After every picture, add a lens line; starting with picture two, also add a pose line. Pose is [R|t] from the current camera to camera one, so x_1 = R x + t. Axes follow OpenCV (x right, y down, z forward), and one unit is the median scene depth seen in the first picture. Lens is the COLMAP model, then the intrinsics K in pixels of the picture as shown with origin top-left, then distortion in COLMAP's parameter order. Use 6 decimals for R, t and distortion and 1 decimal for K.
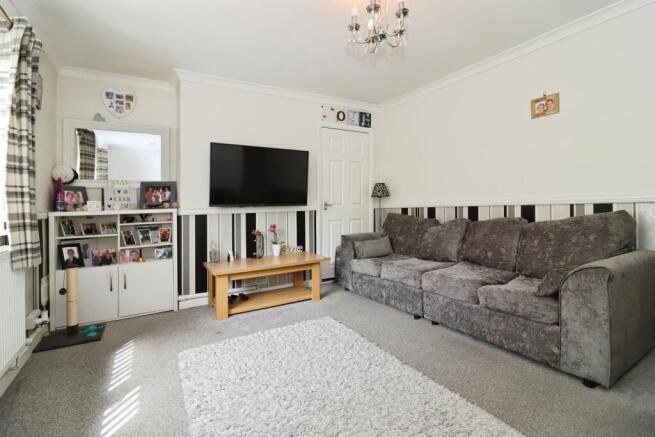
lens RADIAL K [[312.0, 0, 335.0], [0, 312.0, 206.9], [0, 0, 1]] dist [-0.003428, -0.001352]
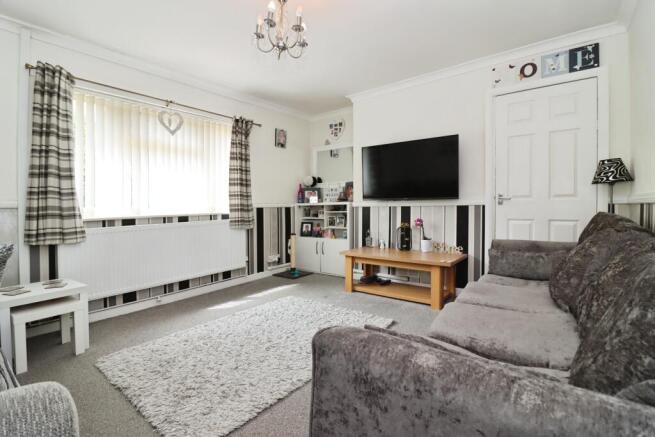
lens RADIAL K [[312.0, 0, 335.0], [0, 312.0, 206.9], [0, 0, 1]] dist [-0.003428, -0.001352]
pose [[0.365430, 0.024689, -0.930511, 0.636057], [0.003199, 0.999609, 0.027778, -0.008907], [0.930833, -0.013128, 0.365208, 0.418658]]
